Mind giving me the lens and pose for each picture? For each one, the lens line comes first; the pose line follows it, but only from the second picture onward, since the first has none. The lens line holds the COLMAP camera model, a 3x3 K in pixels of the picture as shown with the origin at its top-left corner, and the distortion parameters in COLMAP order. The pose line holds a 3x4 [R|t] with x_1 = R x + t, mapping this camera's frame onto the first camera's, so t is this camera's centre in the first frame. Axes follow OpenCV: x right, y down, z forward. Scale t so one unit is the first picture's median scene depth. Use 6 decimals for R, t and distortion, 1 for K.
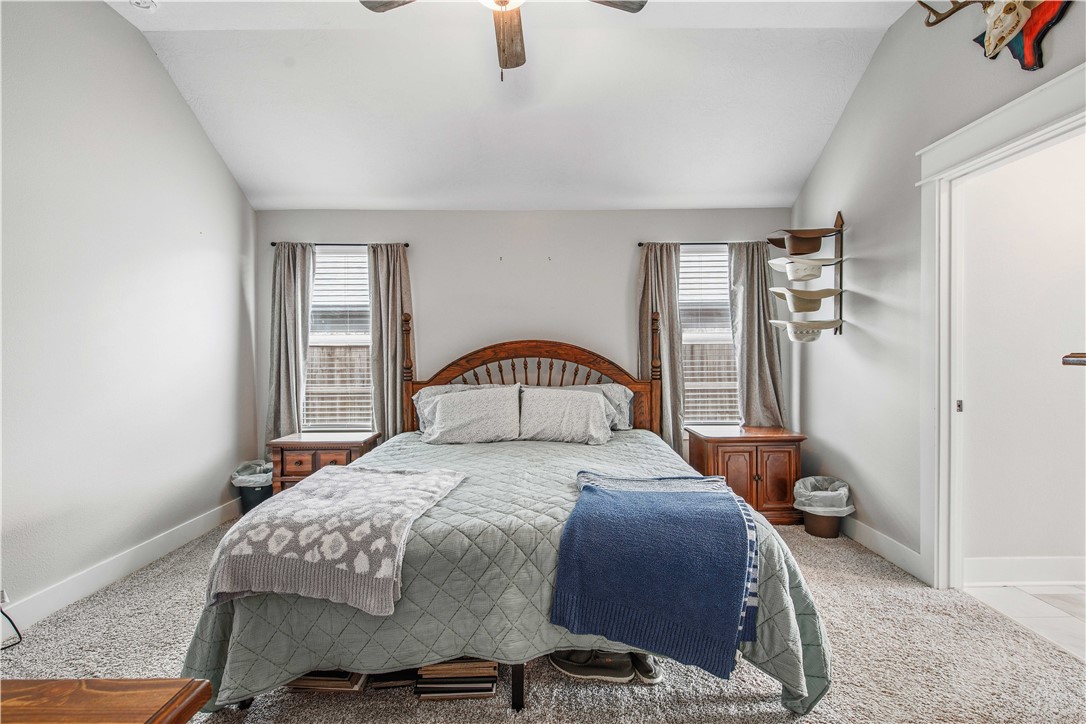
lens RADIAL K [[467.8, 0, 546.7], [0, 467.8, 363.1], [0, 0, 1]] dist [0.003762, -0.002212]
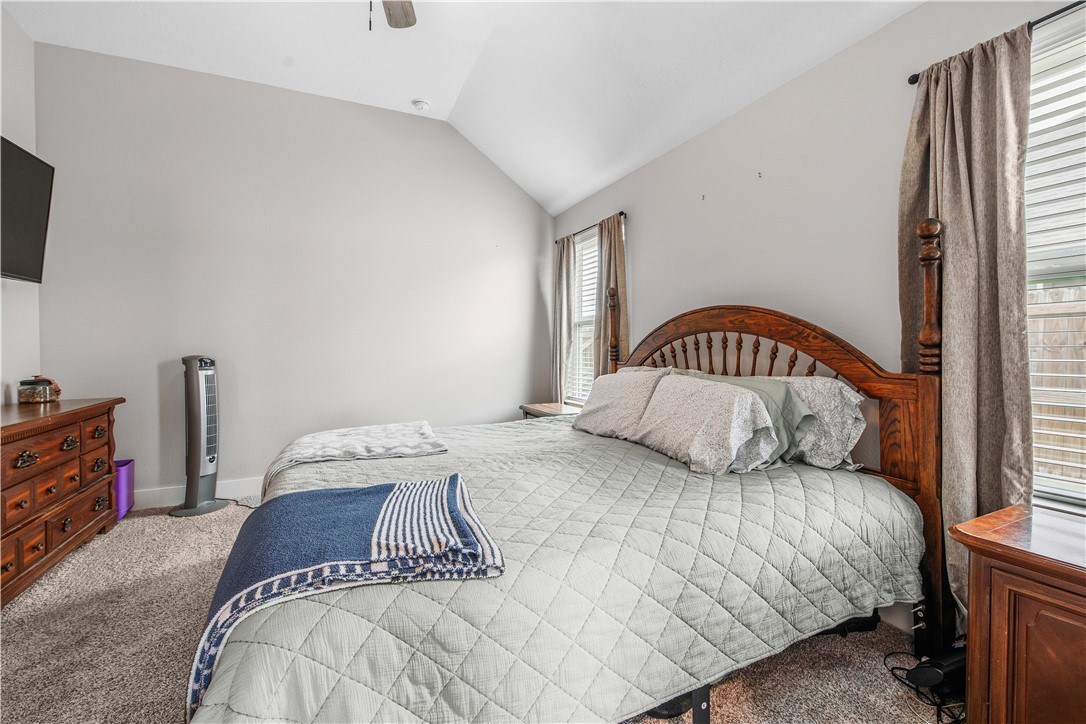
lens RADIAL K [[467.8, 0, 544.4], [0, 467.8, 351.3], [0, 0, 1]] dist [0.003762, -0.002212]
pose [[0.403352, 0.010634, -0.914983, 0.491394], [-0.018347, 0.999825, 0.003532, 0.018903], [0.914861, 0.015363, 0.403477, 0.495159]]
